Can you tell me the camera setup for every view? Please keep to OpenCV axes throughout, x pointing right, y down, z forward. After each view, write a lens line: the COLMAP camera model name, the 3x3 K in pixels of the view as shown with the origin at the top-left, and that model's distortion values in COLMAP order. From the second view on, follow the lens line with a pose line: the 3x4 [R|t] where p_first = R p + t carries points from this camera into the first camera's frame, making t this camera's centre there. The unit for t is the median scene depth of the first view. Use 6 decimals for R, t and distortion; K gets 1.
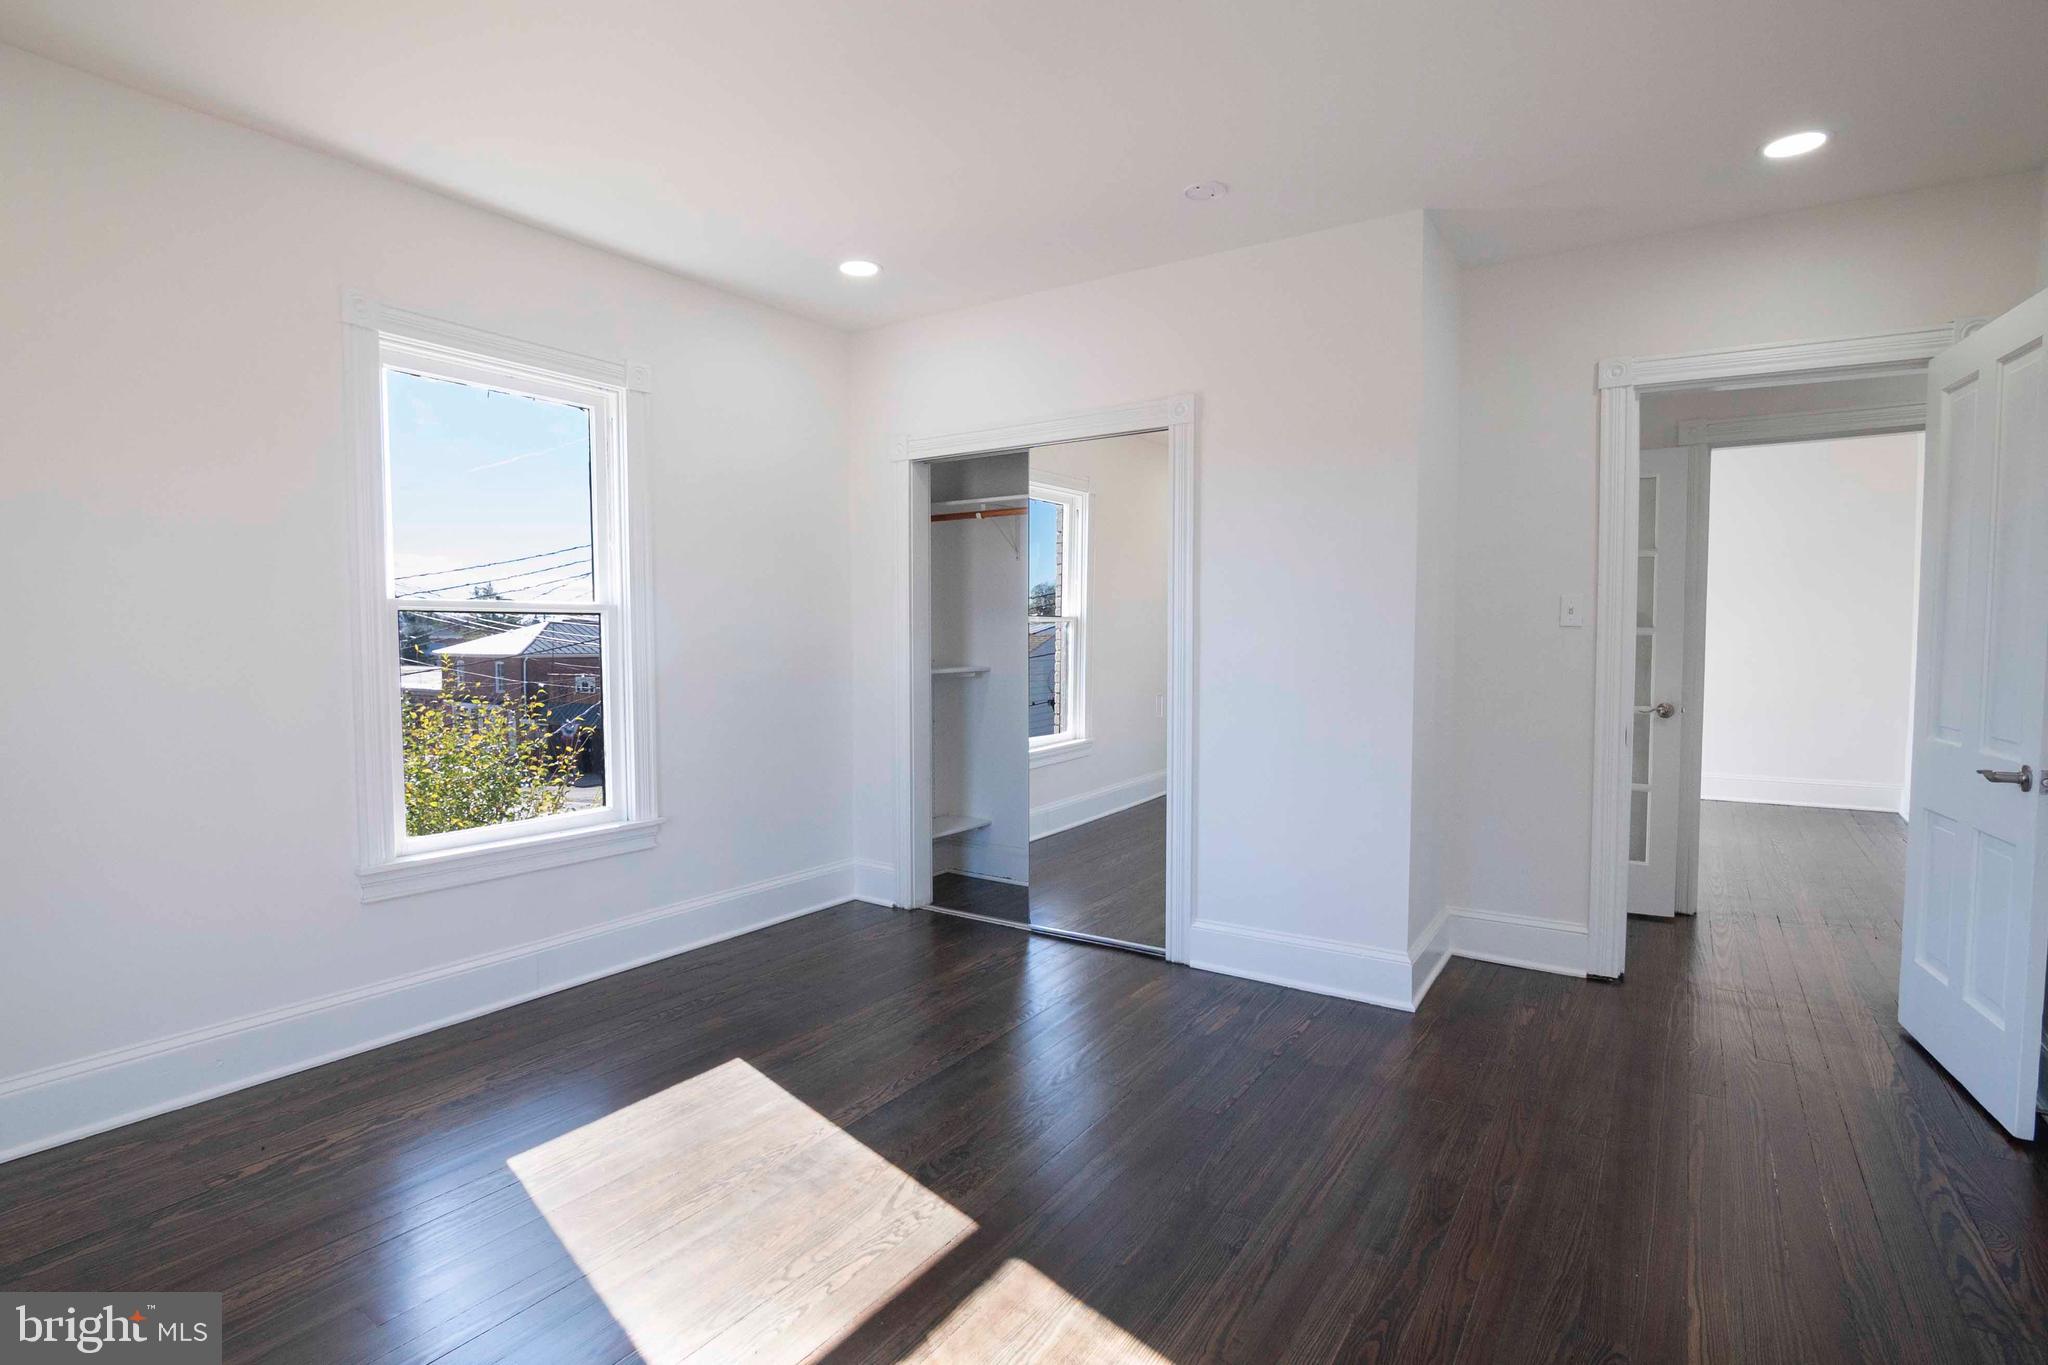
lens RADIAL K [[1005.3, 0, 1012.2], [0, 1005.3, 679.4], [0, 0, 1]] dist [-0.028995, 0.008318]
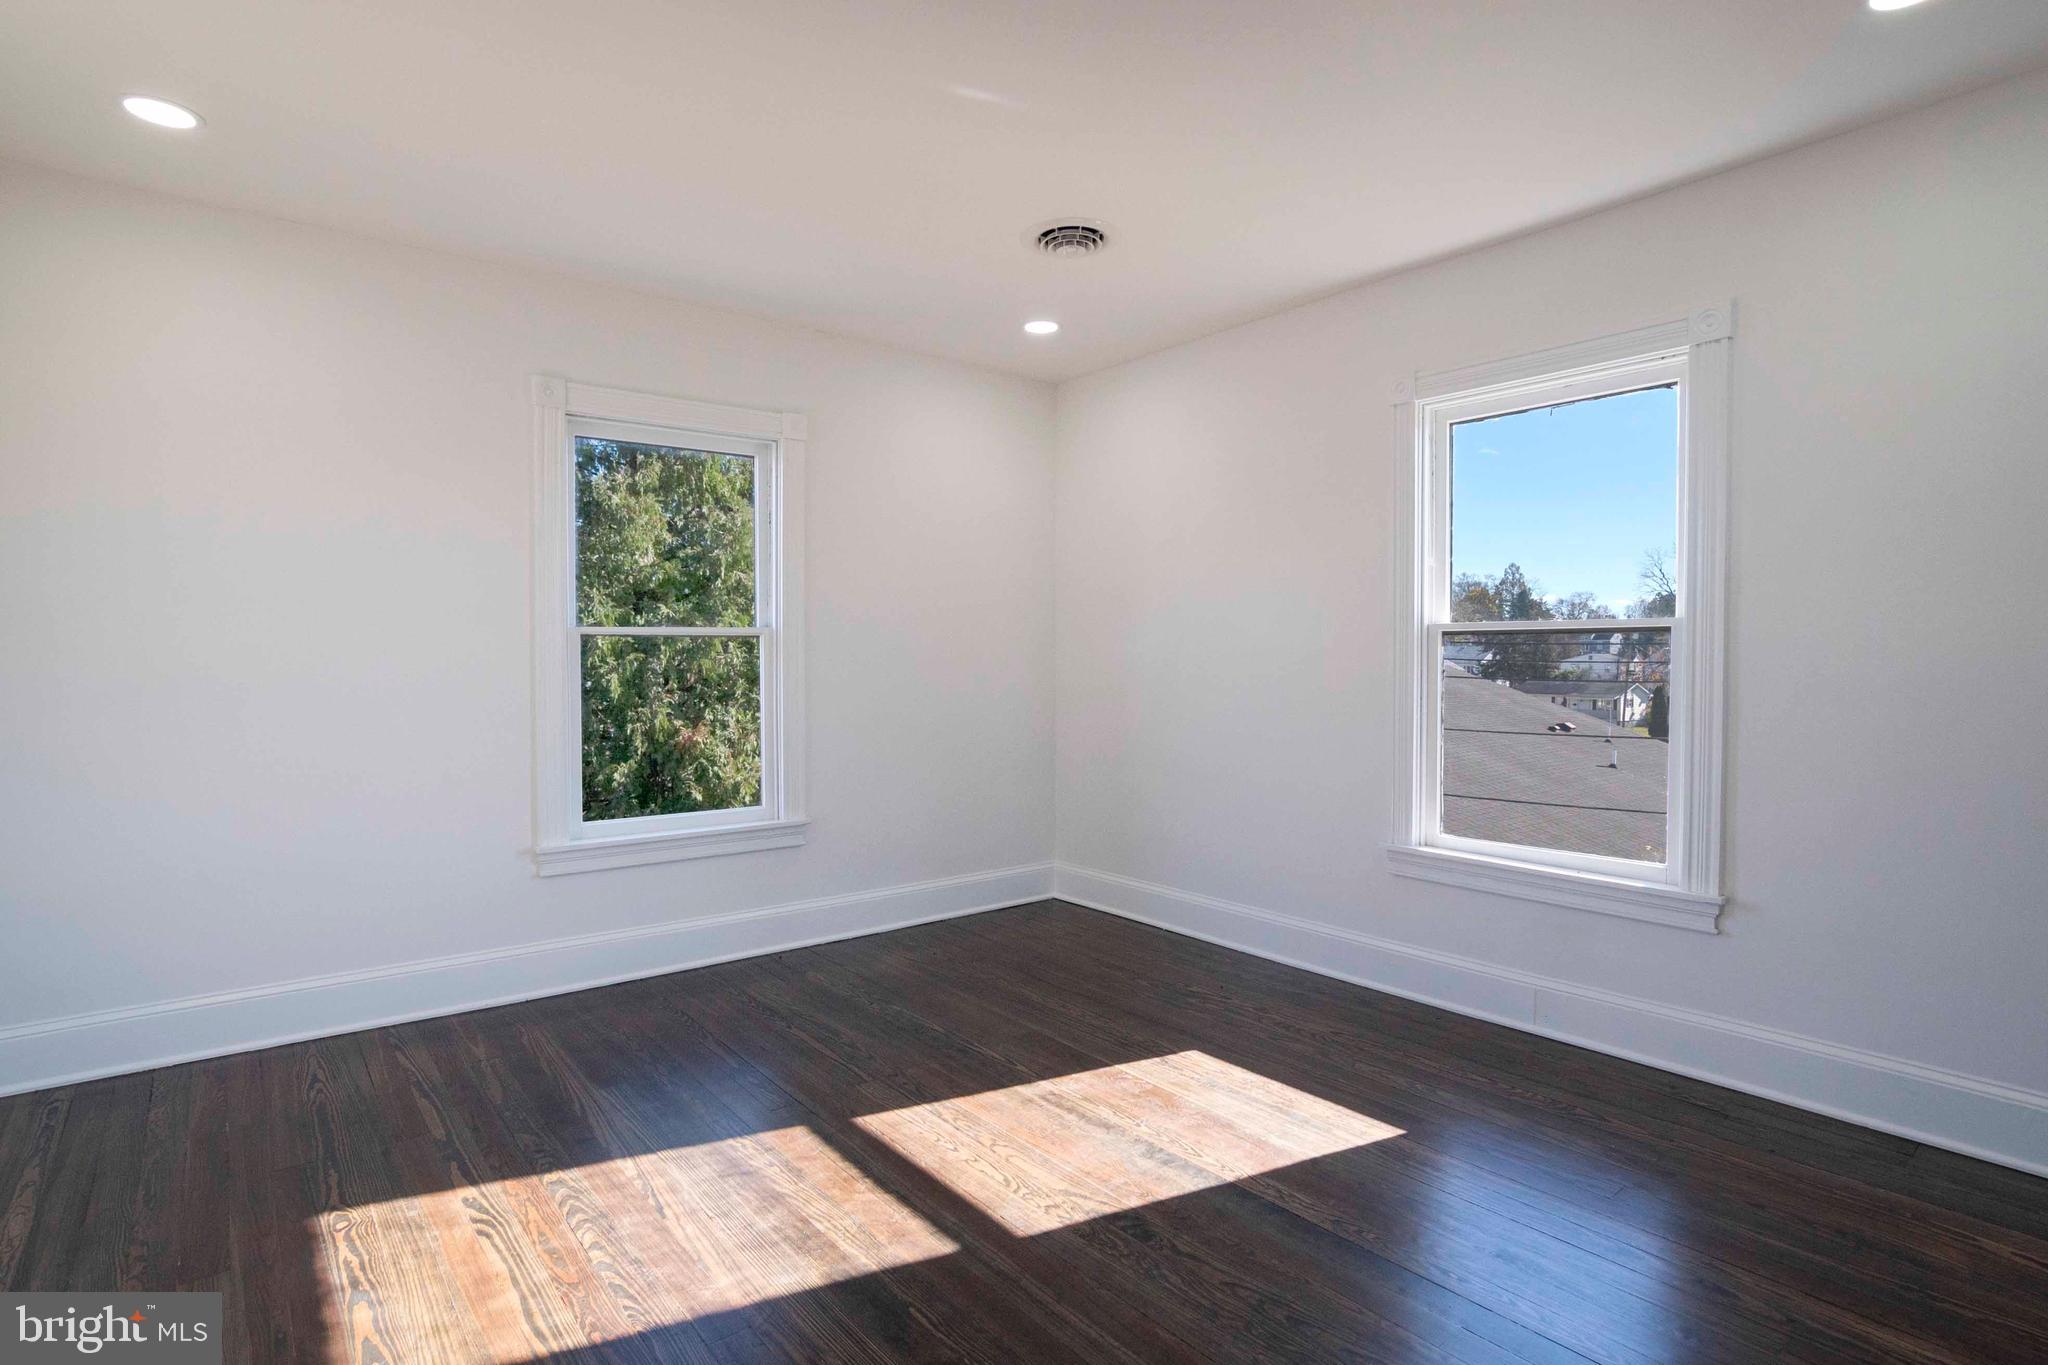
lens RADIAL K [[1005.3, 0, 1018.4], [0, 1005.3, 694.1], [0, 0, 1]] dist [-0.028995, 0.008318]
pose [[-0.291229, 0.039431, -0.955840, 0.683099], [-0.036985, 0.997939, 0.052437, -0.046084], [0.955938, 0.050623, -0.289170, 0.936945]]
